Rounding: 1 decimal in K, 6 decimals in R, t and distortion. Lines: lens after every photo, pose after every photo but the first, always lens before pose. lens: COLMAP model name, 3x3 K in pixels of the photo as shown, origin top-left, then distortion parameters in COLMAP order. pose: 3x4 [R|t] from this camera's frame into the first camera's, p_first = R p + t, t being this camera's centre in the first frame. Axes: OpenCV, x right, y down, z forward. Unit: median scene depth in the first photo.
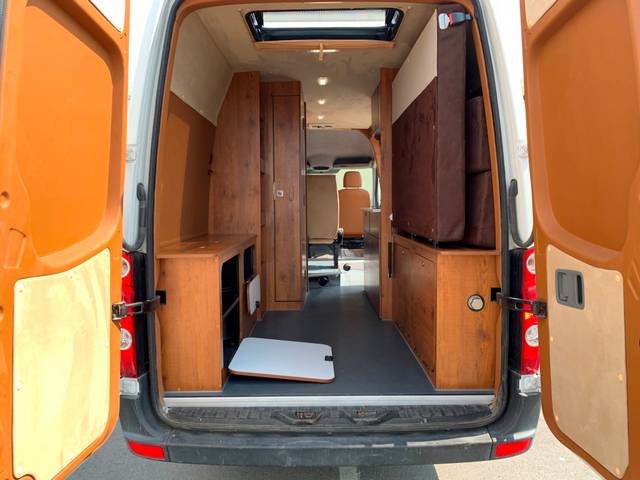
lens RADIAL K [[477.5, 0, 317.5], [0, 477.5, 233.6], [0, 0, 1]] dist [0.025493, -0.001965]
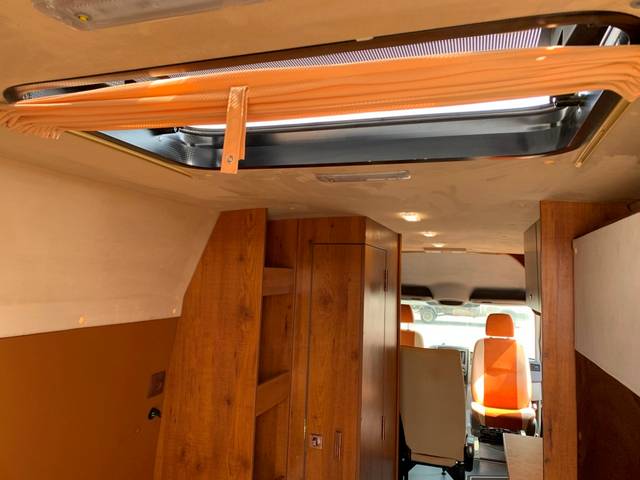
lens RADIAL K [[493.6, 0, 320.0], [0, 493.6, 240.0], [0, 0, 1]] dist [0.013035, -0.001589]
pose [[0.953025, 0.017080, -0.302410, 0.067394], [-0.058097, 0.990179, -0.127164, -0.205673], [0.297268, 0.138760, 0.944657, 0.459946]]
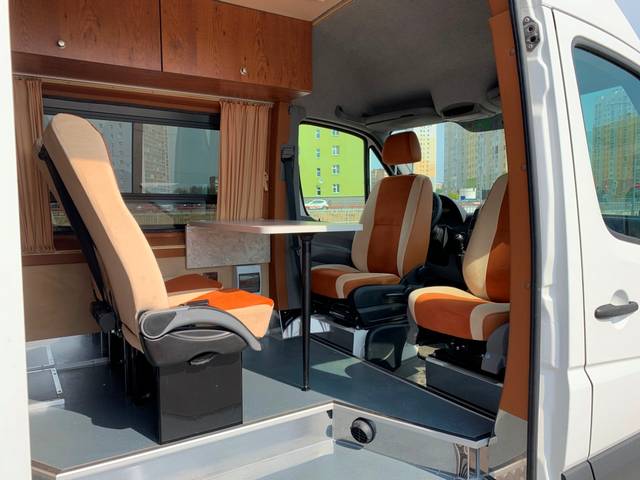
lens RADIAL K [[483.7, 0, 320.1], [0, 483.7, 233.5], [0, 0, 1]] dist [0.054489, -0.002546]
pose [[0.537176, 0.053923, -0.841745, 0.420216], [-0.041524, 0.998435, 0.037462, -0.093573], [0.842448, 0.014829, 0.538574, 1.171209]]
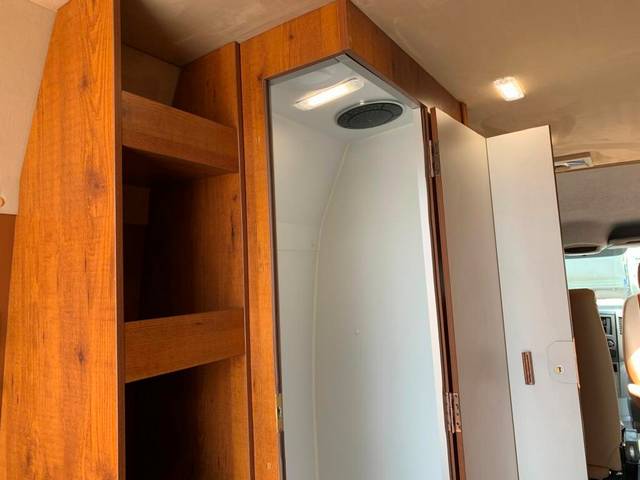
lens RADIAL K [[493.6, 0, 320.0], [0, 493.6, 240.0], [0, 0, 1]] dist [0.013035, -0.001589]
pose [[0.851125, -0.088359, -0.517473, 0.073021], [0.020526, 0.990581, -0.135382, -0.139432], [0.524561, 0.104606, 0.844922, 0.712922]]
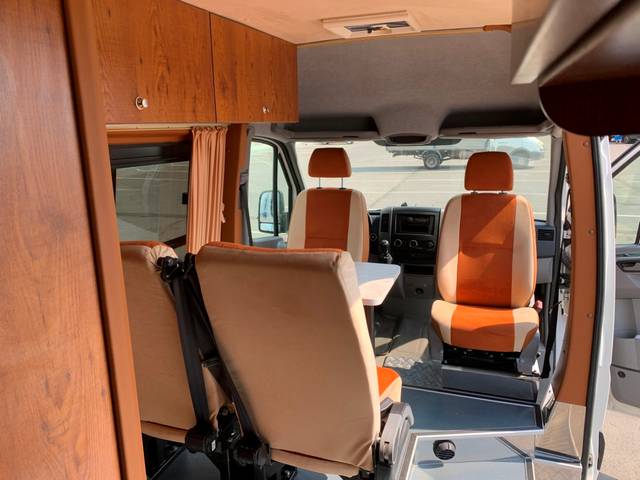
lens RADIAL K [[477.5, 0, 317.5], [0, 477.5, 233.6], [0, 0, 1]] dist [0.025493, -0.001965]
pose [[0.940978, 0.053780, -0.334167, 0.121495], [0.001305, 0.986712, 0.162474, -0.204123], [0.338464, -0.153320, 0.928405, 0.969331]]
